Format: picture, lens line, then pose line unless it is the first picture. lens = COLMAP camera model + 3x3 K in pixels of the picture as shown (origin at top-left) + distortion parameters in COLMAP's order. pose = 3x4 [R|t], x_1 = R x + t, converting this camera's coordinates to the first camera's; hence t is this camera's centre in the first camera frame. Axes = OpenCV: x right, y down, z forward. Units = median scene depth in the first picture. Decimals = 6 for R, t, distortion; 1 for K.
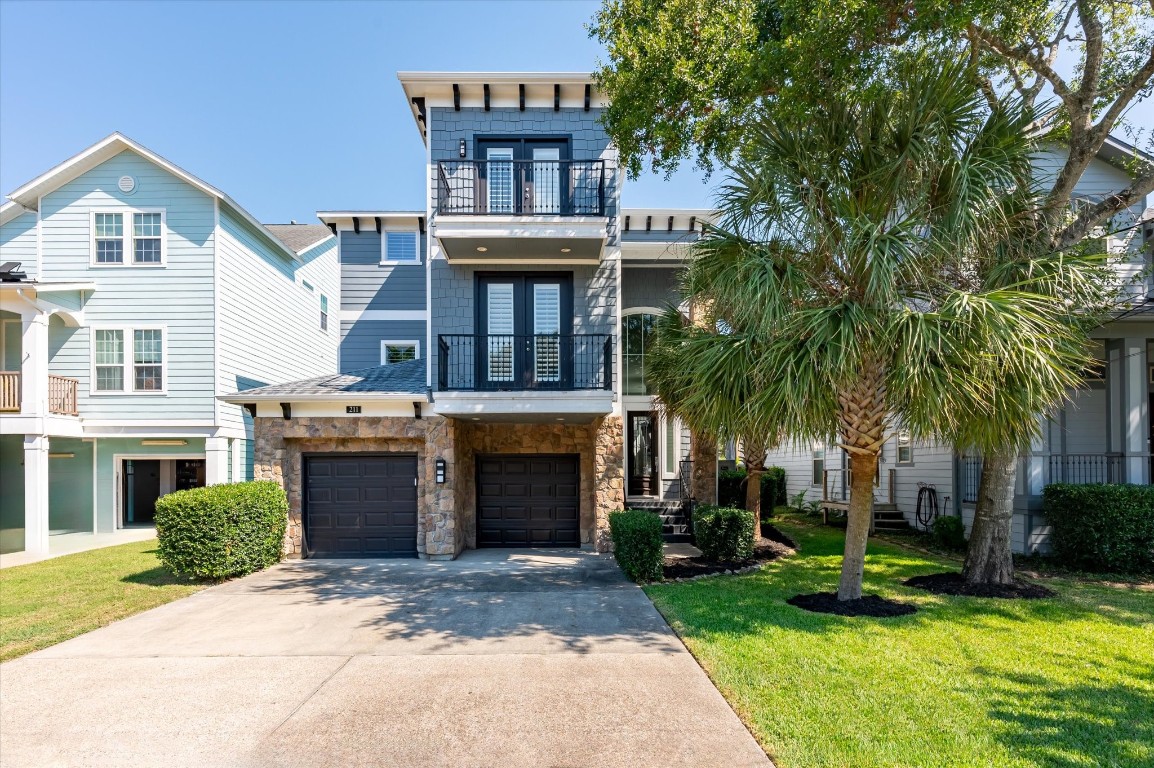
lens RADIAL K [[575.1, 0, 553.3], [0, 575.1, 469.9], [0, 0, 1]] dist [0.003442, 0.000872]
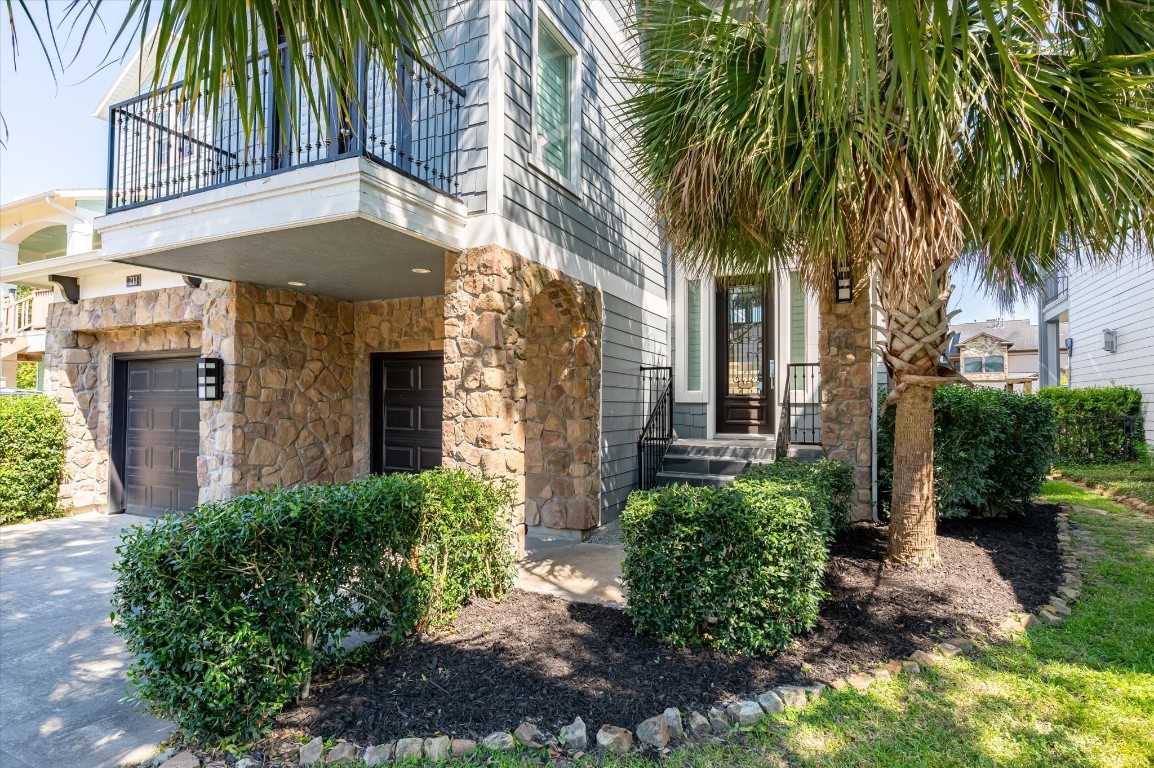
lens RADIAL K [[587.6, 0, 580.7], [0, 587.6, 386.0], [0, 0, 1]] dist [-0.001415, 0.000085]
pose [[0.900881, -0.003936, -0.434049, 0.356193], [-0.006337, 0.999733, -0.022217, 0.019163], [0.434021, 0.022765, 0.900615, 0.627881]]
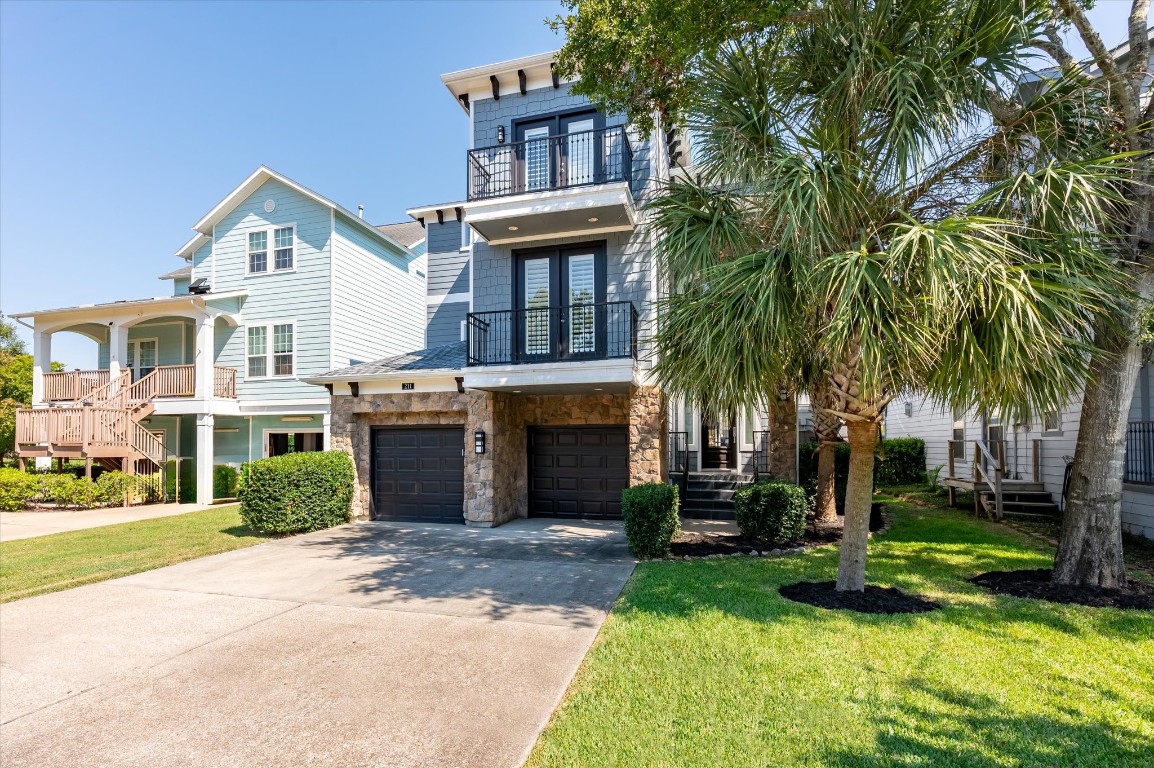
lens RADIAL K [[576.3, 0, 526.8], [0, 576.3, 435.0], [0, 0, 1]] dist [0.001814, 0.001356]
pose [[0.952442, -0.004625, -0.304685, 0.201353], [0.000902, 0.999923, -0.012357, 0.002171], [0.304718, 0.011495, 0.952373, 0.019592]]
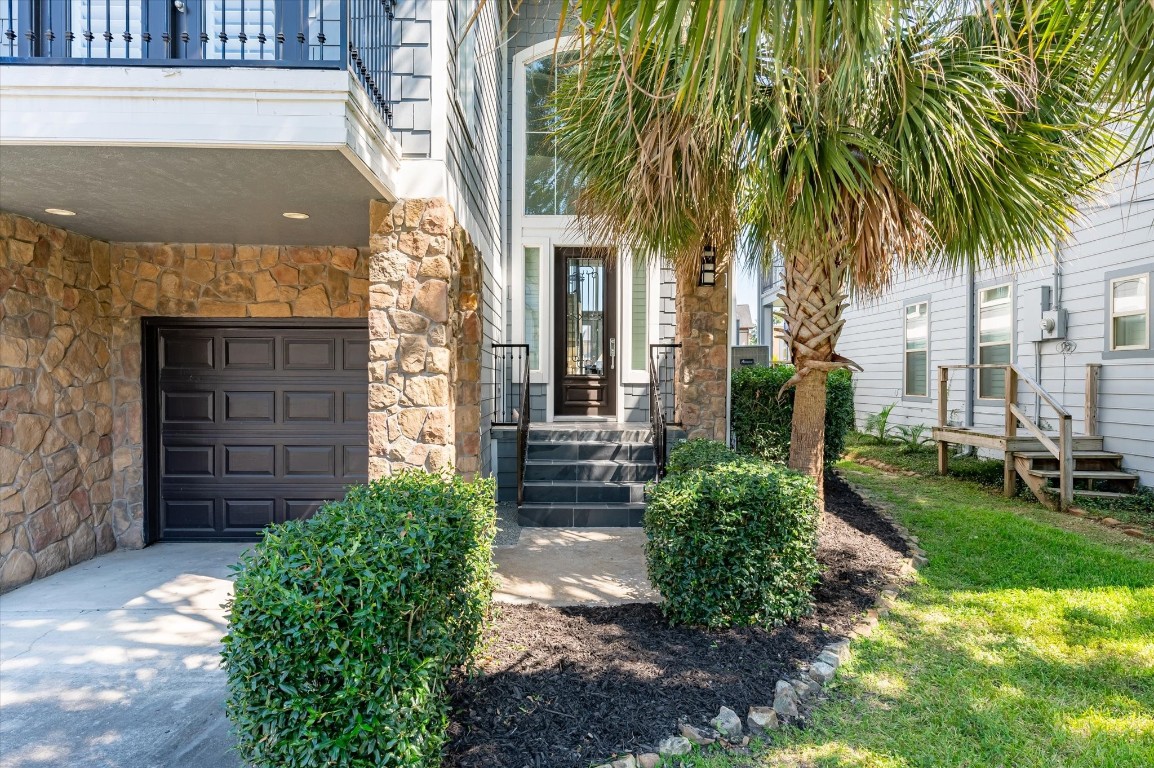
lens RADIAL K [[678.4, 0, 569.8], [0, 678.4, 384.8], [0, 0, 1]] dist [0.000311, 0.000789]
pose [[0.999877, 0.005463, 0.014691, 0.187076], [-0.005662, 0.999892, 0.013560, 0.013577], [-0.014615, -0.013641, 0.999800, 0.572320]]
